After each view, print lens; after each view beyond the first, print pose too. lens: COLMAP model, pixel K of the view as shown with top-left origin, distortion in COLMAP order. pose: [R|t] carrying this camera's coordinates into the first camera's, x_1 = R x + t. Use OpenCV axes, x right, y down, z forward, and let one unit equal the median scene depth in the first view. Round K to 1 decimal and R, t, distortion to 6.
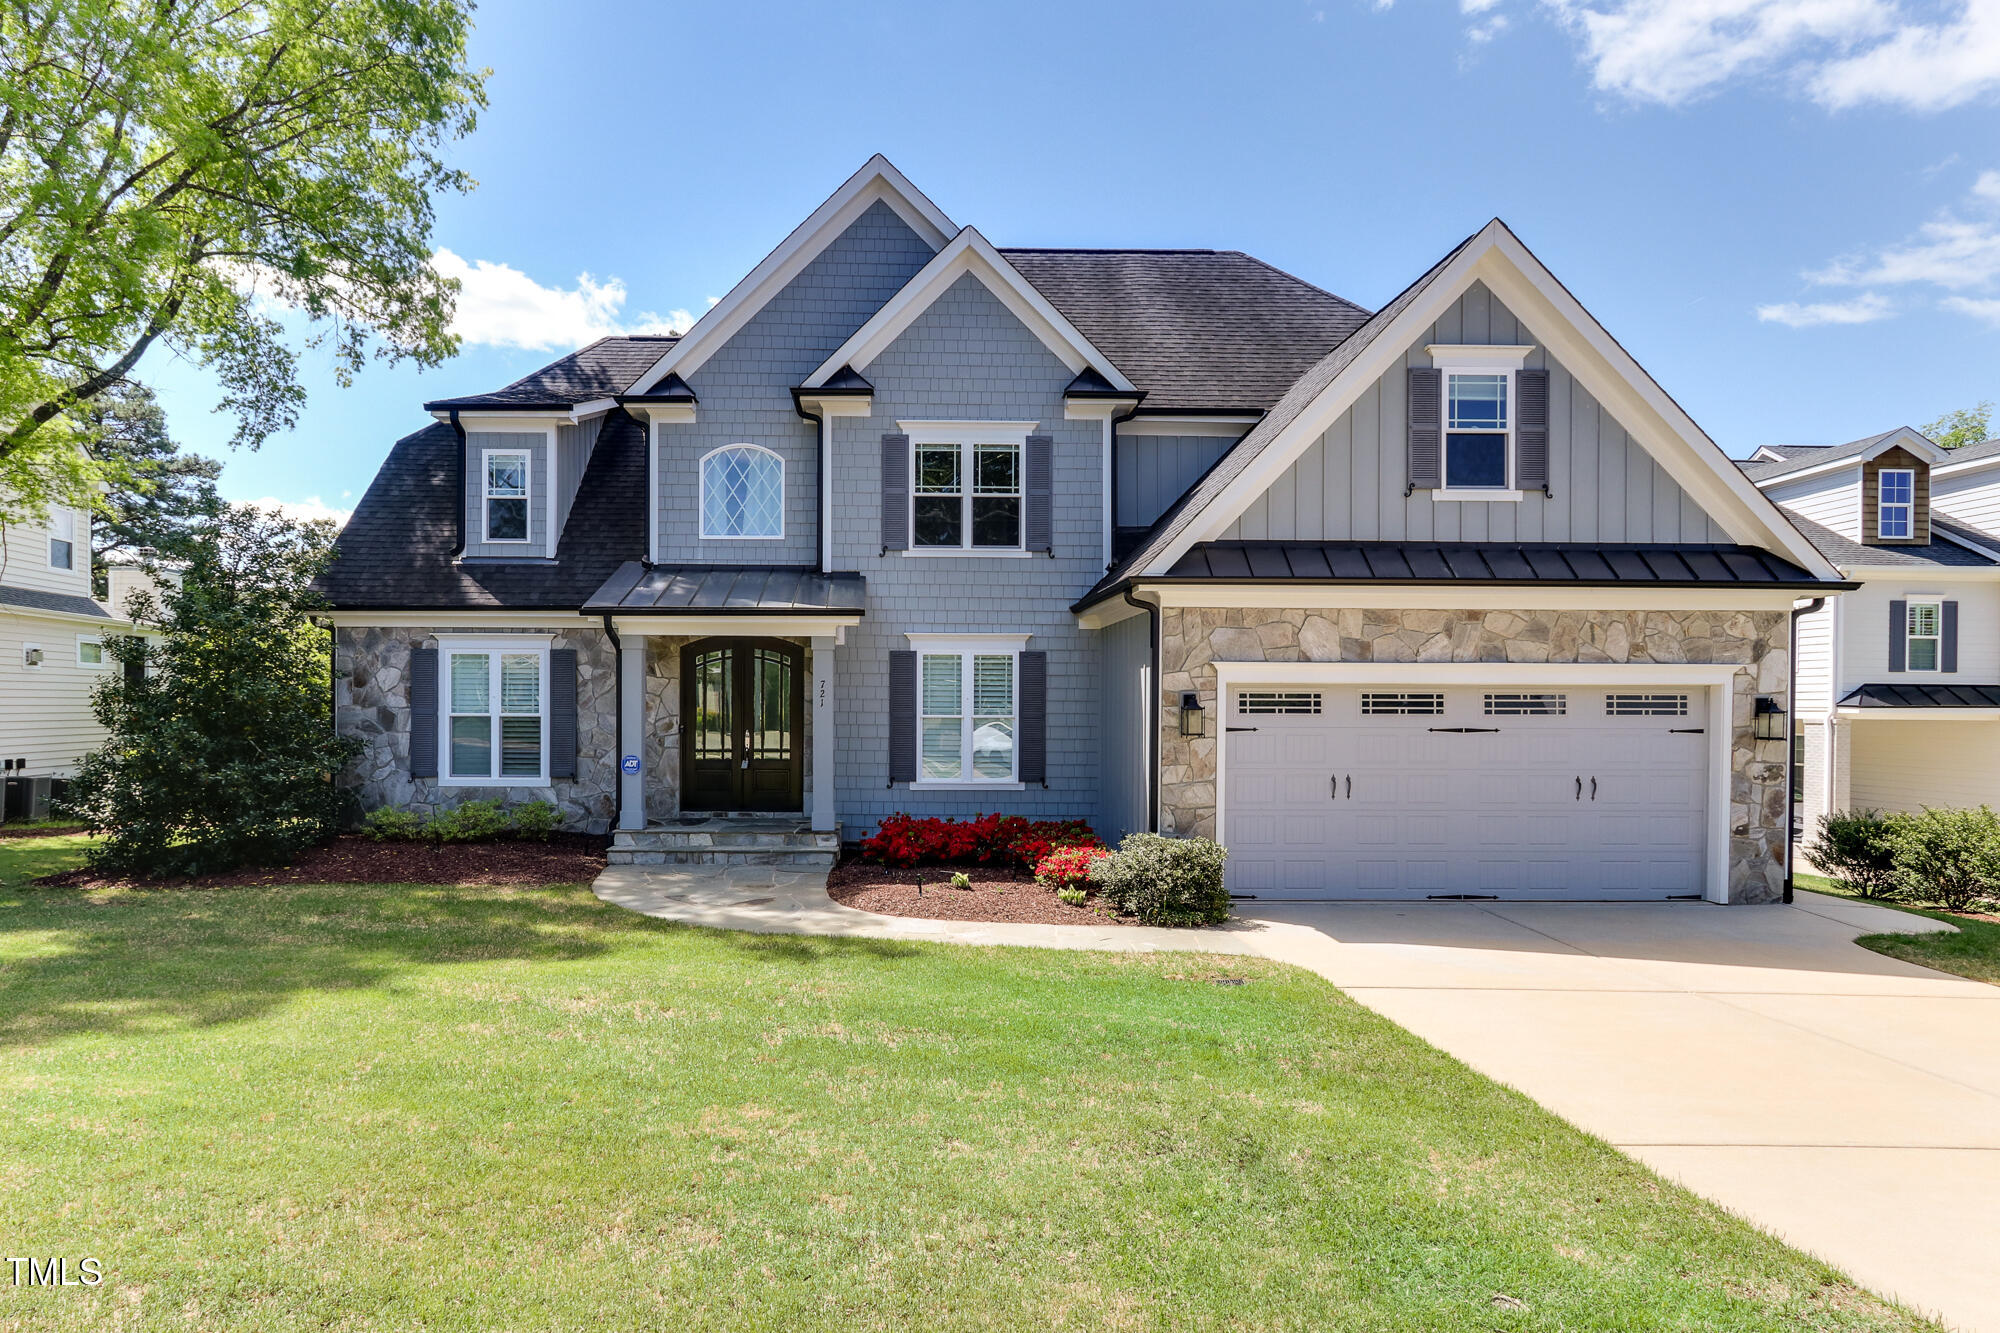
lens RADIAL K [[1029.2, 0, 970.2], [0, 1029.2, 677.0], [0, 0, 1]] dist [-0.002748, 0.002727]
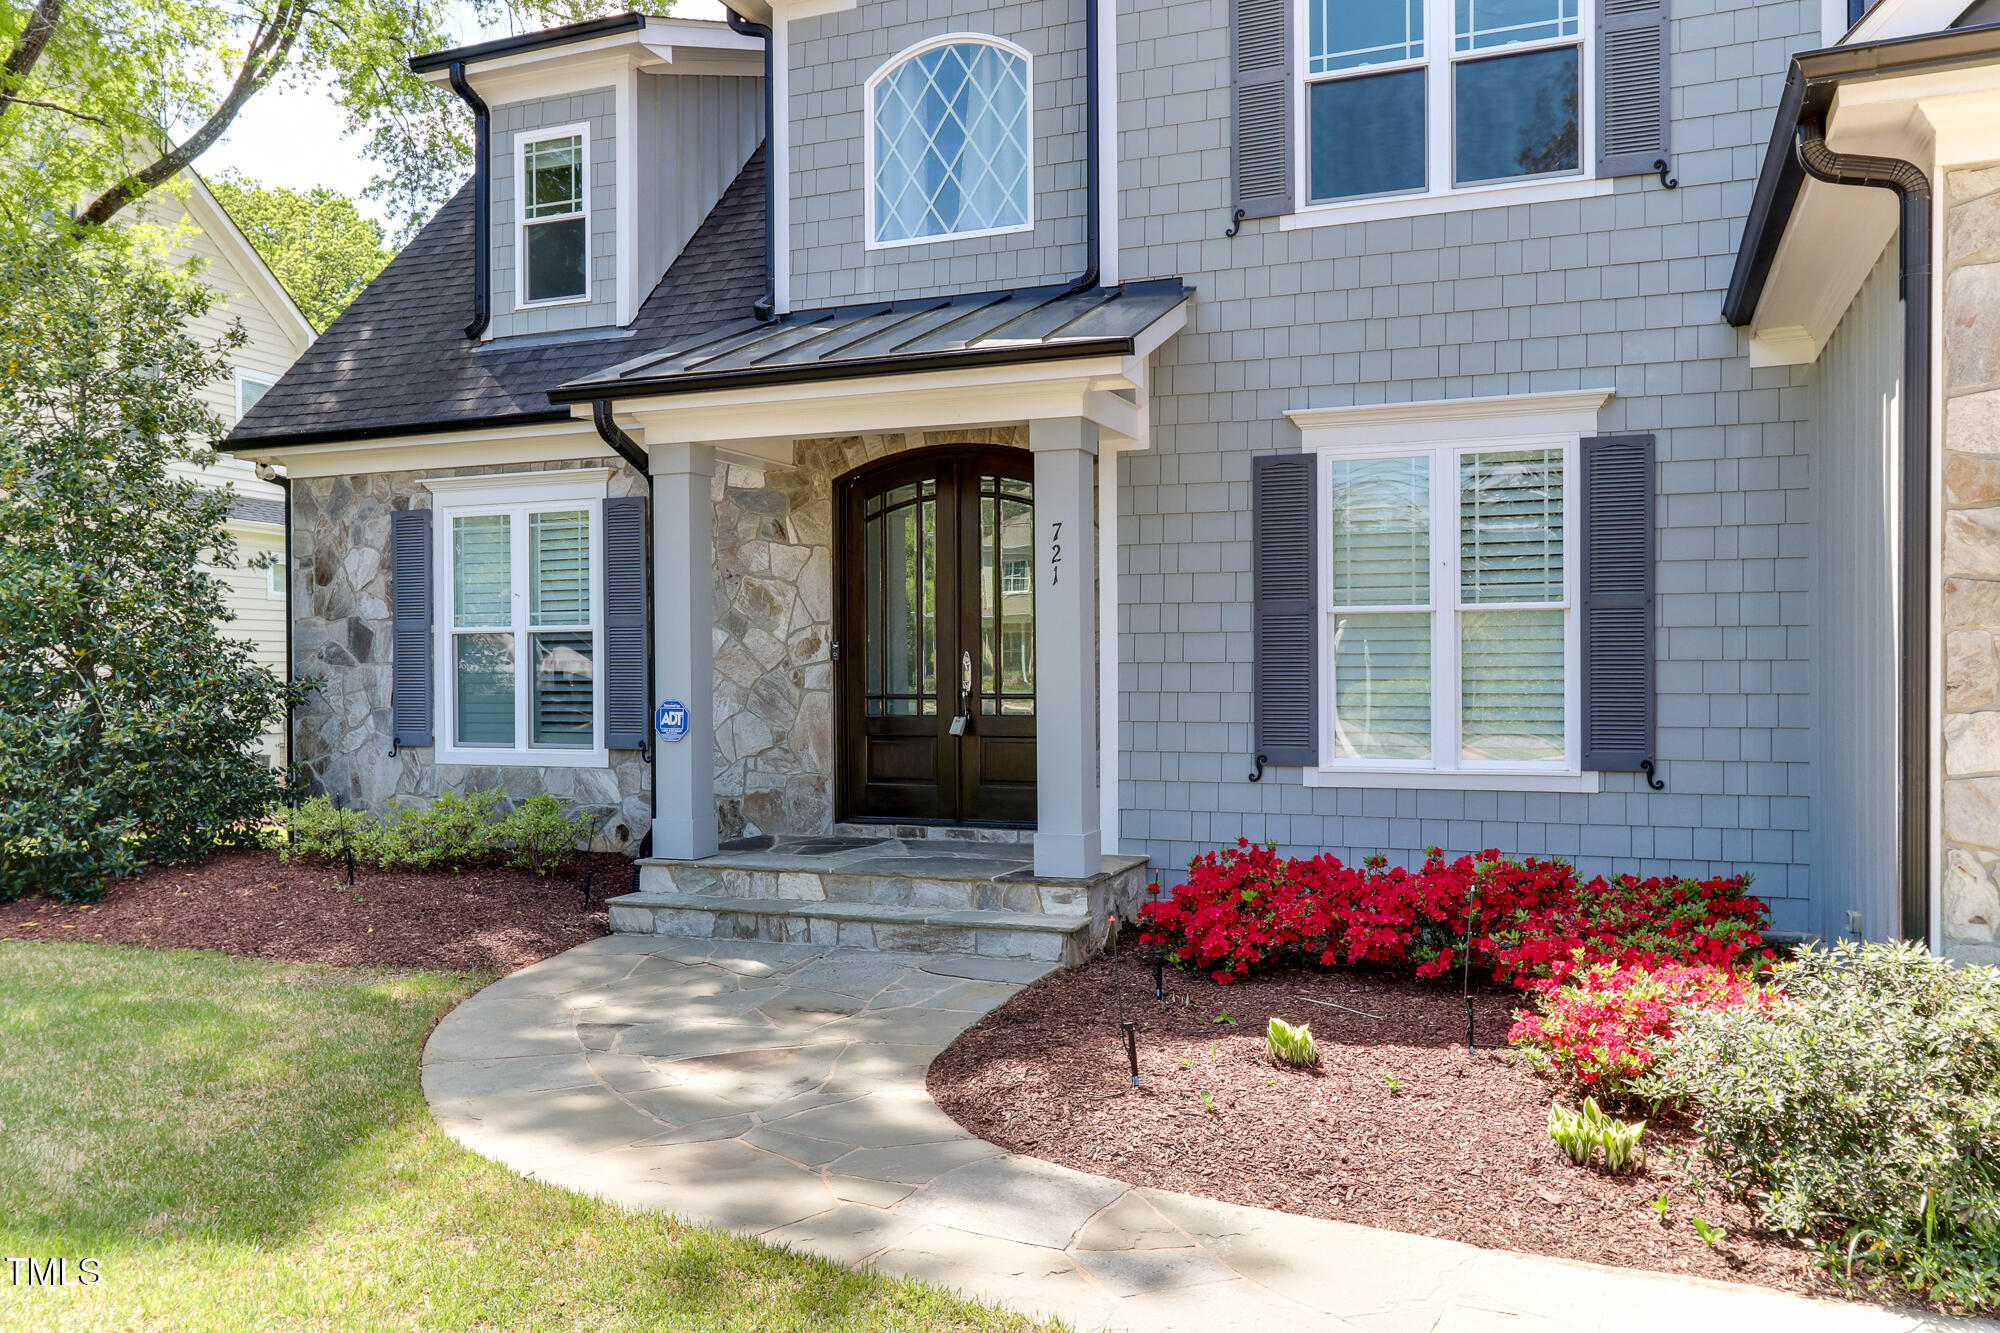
lens RADIAL K [[1601.2, 0, 1000.0], [0, 1601.2, 666.5], [0, 0, 1]] dist [-0.006086, 0.009858]
pose [[0.911278, -0.012849, -0.411591, 0.096560], [0.025552, 0.999351, 0.025375, 0.041282], [0.410998, -0.033641, 0.911015, 0.357603]]
